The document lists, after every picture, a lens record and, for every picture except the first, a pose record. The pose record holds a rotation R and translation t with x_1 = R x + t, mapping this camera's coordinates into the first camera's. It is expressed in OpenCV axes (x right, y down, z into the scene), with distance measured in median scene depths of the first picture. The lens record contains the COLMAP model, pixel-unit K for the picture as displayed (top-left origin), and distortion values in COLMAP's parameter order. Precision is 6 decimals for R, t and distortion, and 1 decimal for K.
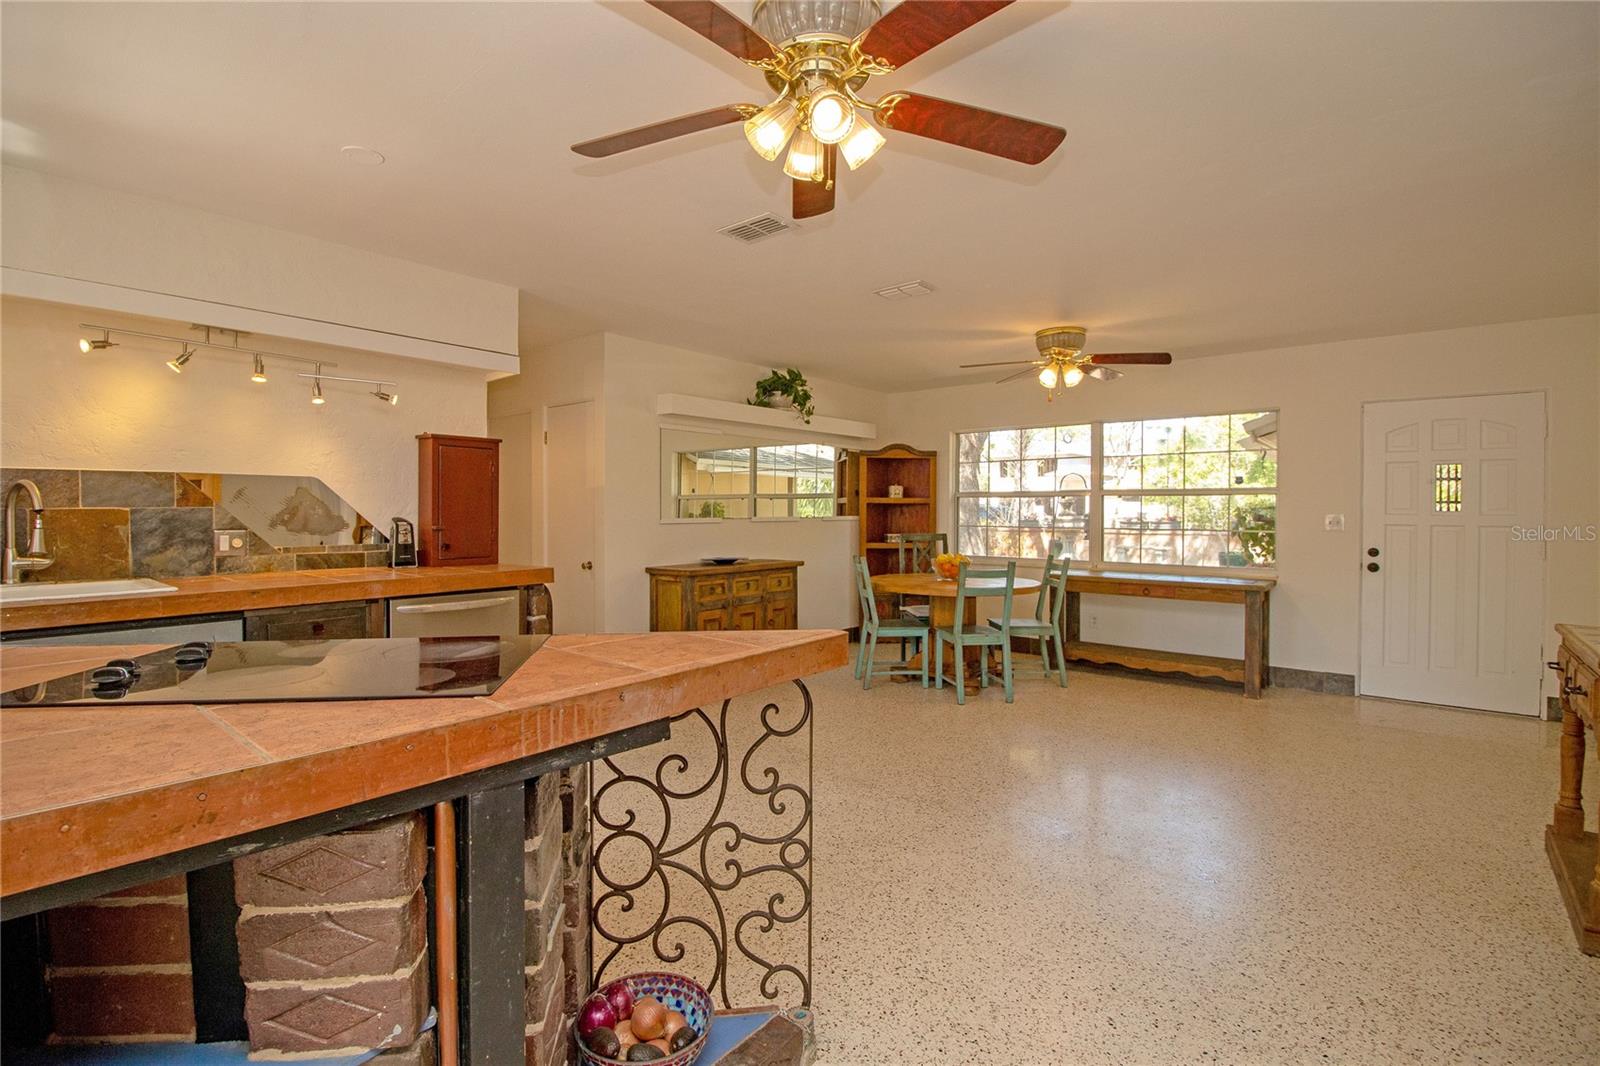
lens RADIAL K [[733.9, 0, 782.0], [0, 733.9, 515.6], [0, 0, 1]] dist [-0.001494, -0.012063]
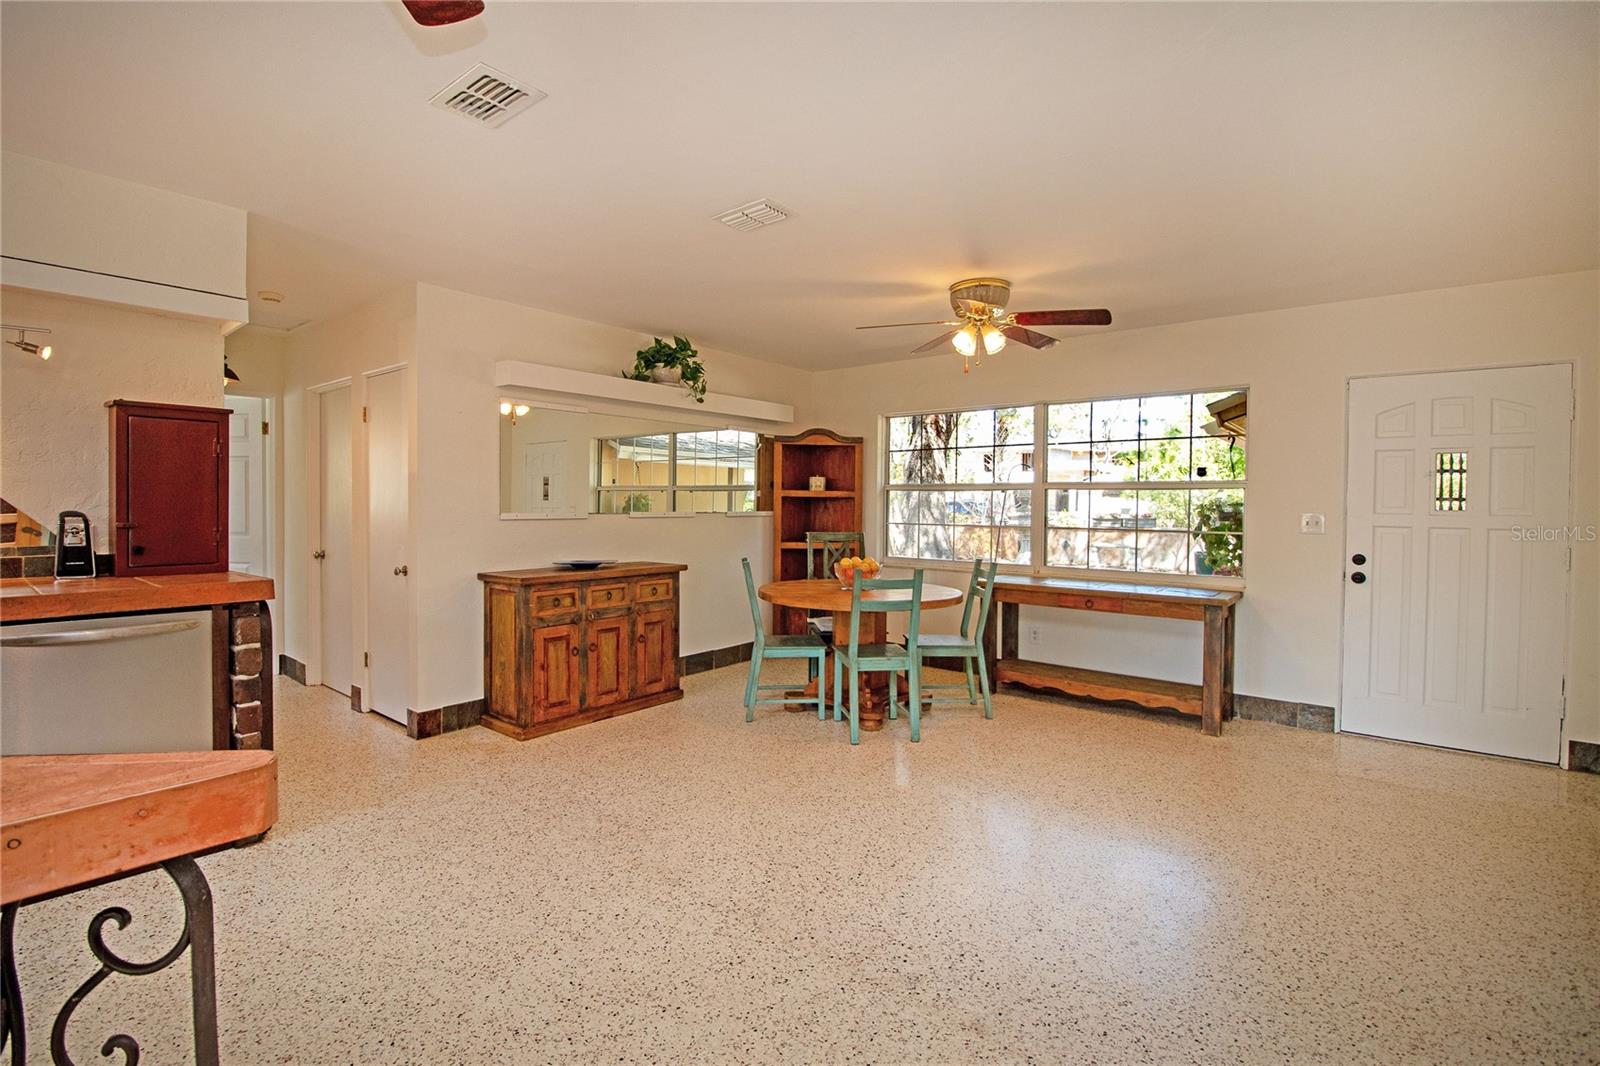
lens RADIAL K [[733.9, 0, 782.5], [0, 733.9, 515.7], [0, 0, 1]] dist [-0.001494, -0.012063]
pose [[0.999881, 0.005668, 0.014372, 0.143689], [-0.005792, 0.999947, 0.008548, -0.002514], [-0.014322, -0.008631, 0.999860, 0.180737]]
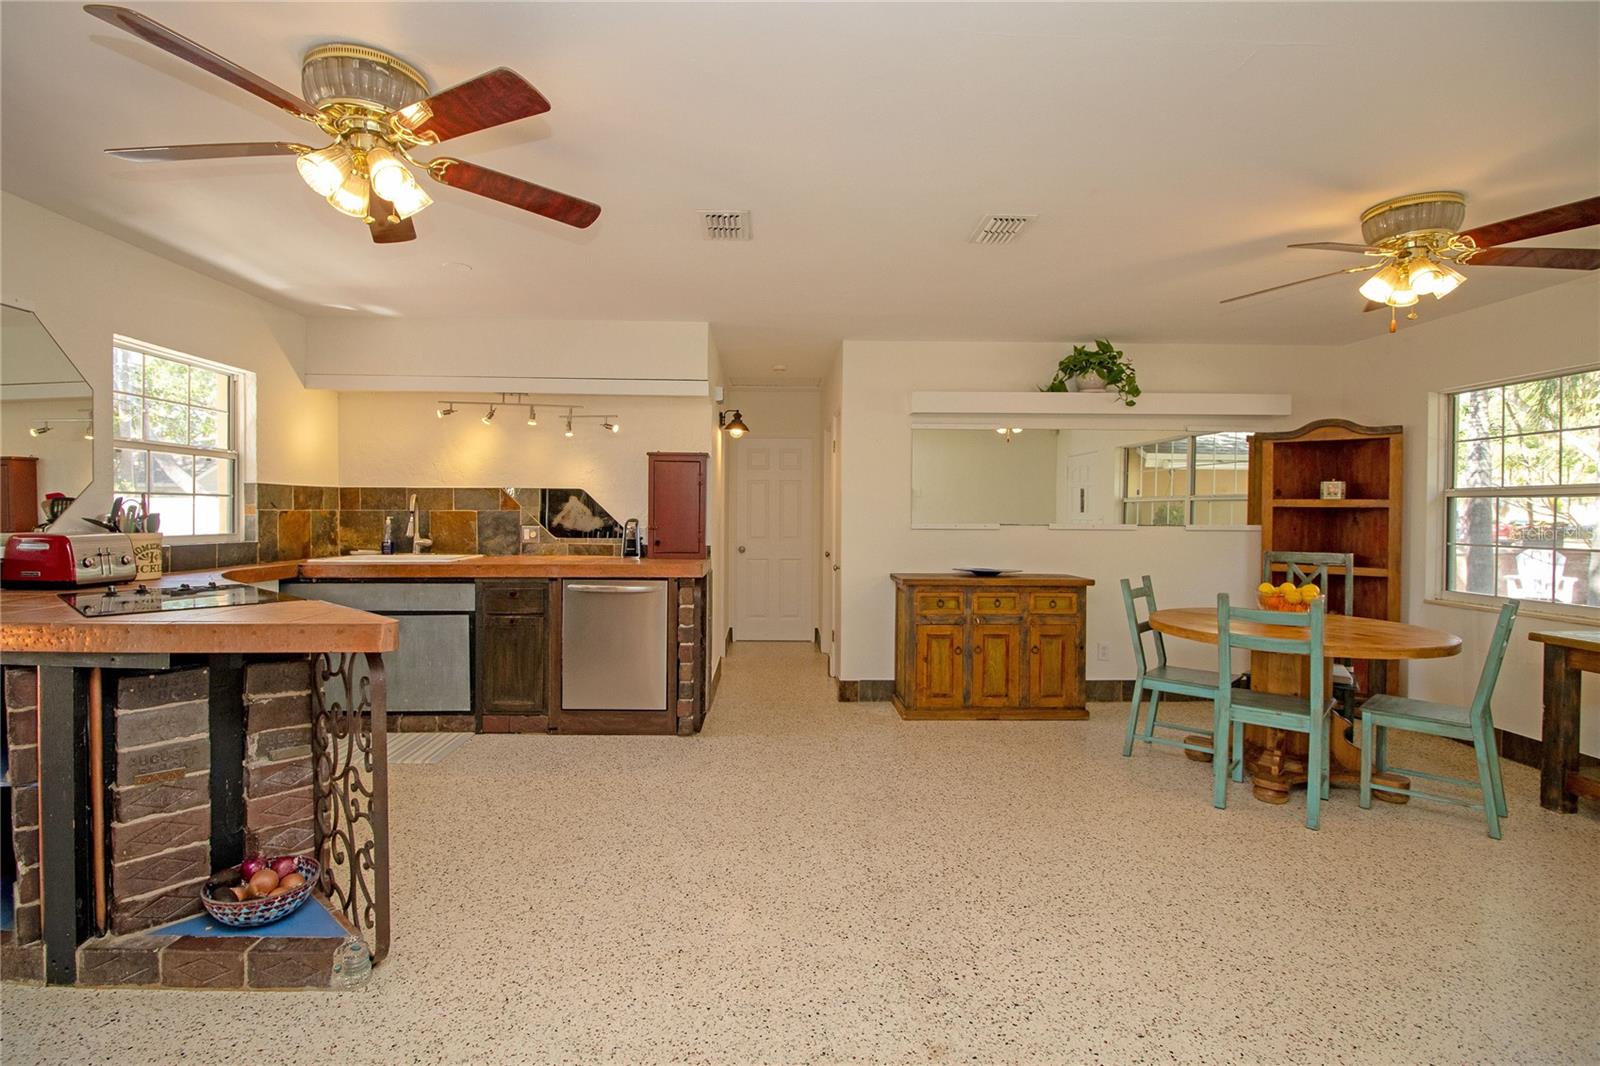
lens RADIAL K [[733.9, 0, 781.5], [0, 733.9, 517.6], [0, 0, 1]] dist [-0.001494, -0.012063]
pose [[0.667112, 0.008110, -0.744914, 0.449430], [-0.011818, 0.999930, 0.000302, -0.002130], [0.744864, 0.008602, 0.667161, 0.245421]]
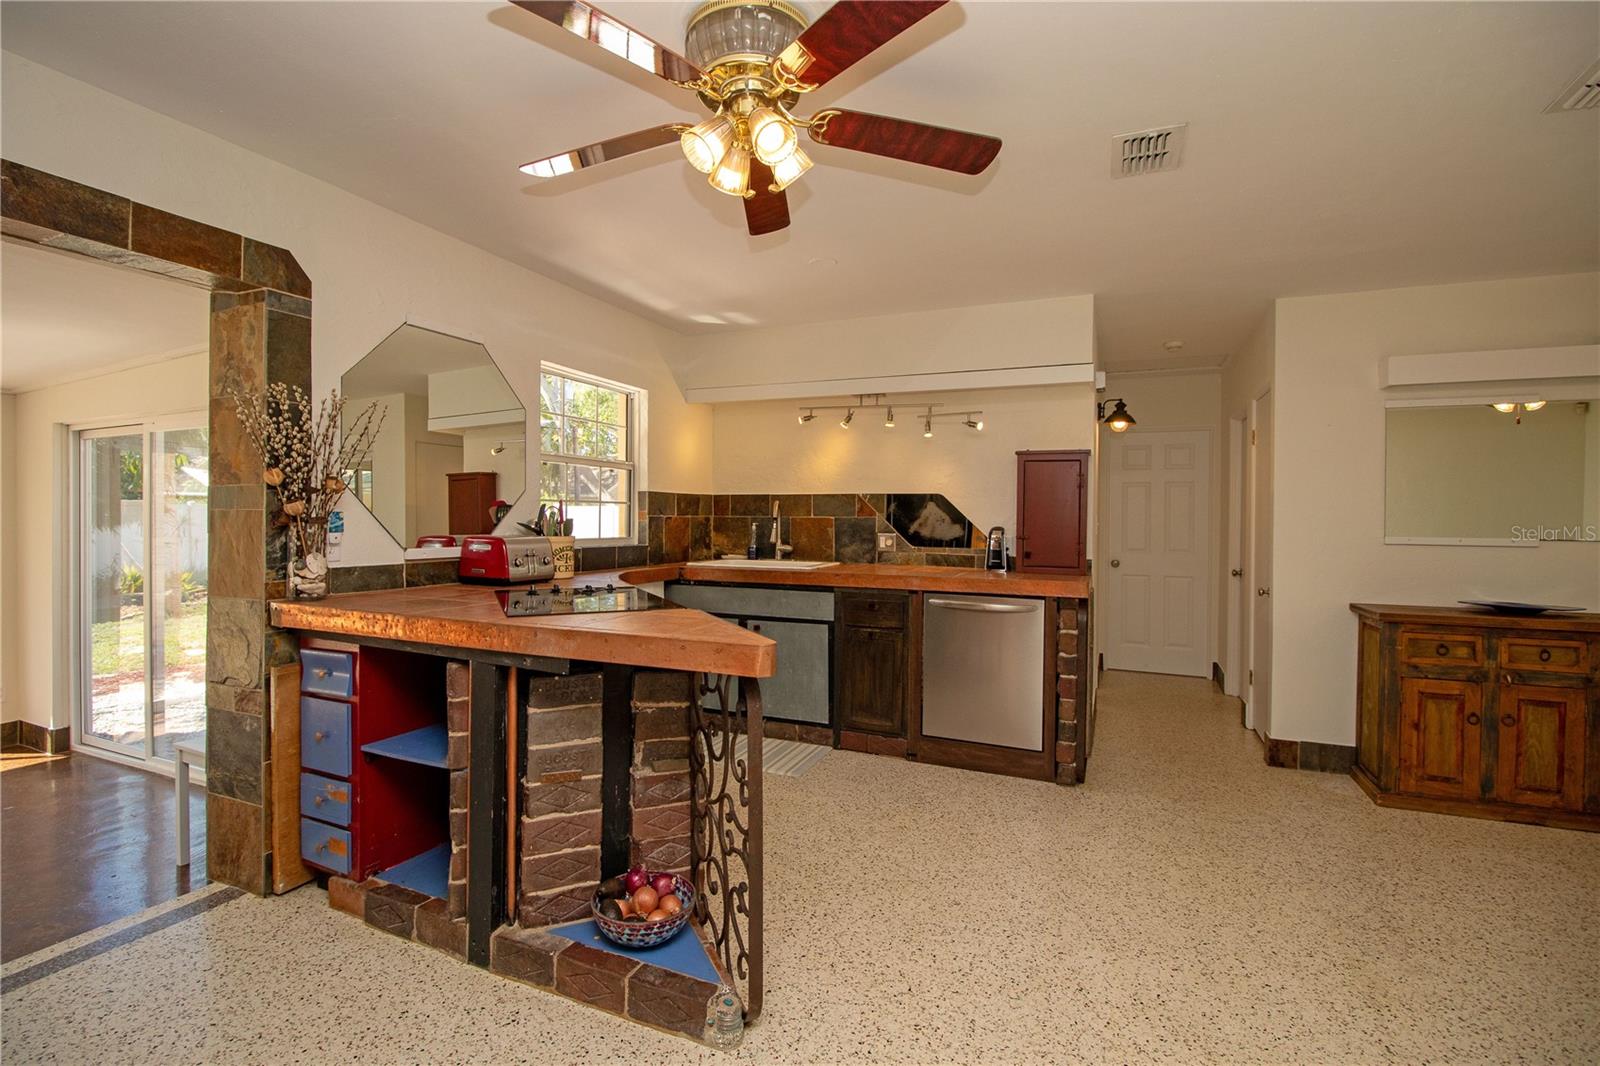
lens RADIAL K [[733.9, 0, 782.0], [0, 733.9, 518.0], [0, 0, 1]] dist [-0.001494, -0.012063]
pose [[0.282154, 0.003481, -0.959363, 0.354120], [-0.018270, 0.999832, -0.001746, -0.002383], [0.959195, 0.018020, 0.282170, 0.258785]]
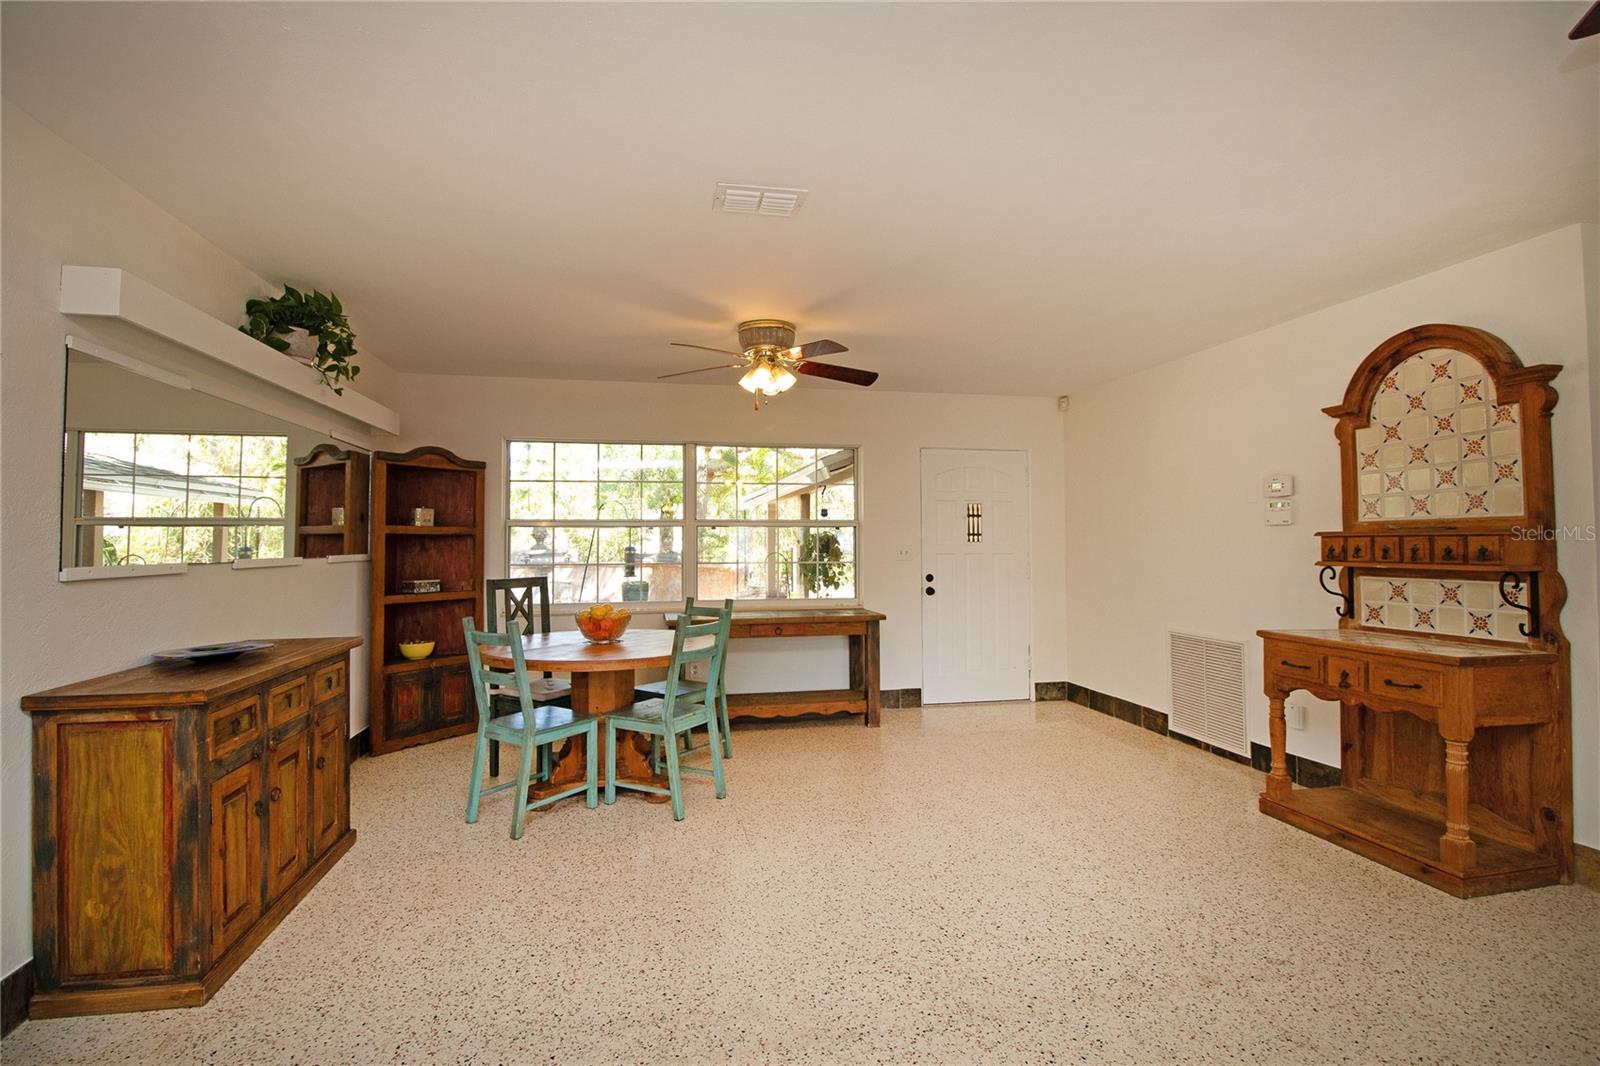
lens RADIAL K [[733.9, 0, 781.4], [0, 733.9, 519.0], [0, 0, 1]] dist [-0.001494, -0.012063]
pose [[0.619598, 0.020120, 0.784661, -0.240986], [0.011413, 0.999335, -0.034637, -0.005266], [-0.784836, 0.030416, 0.618956, 0.456913]]
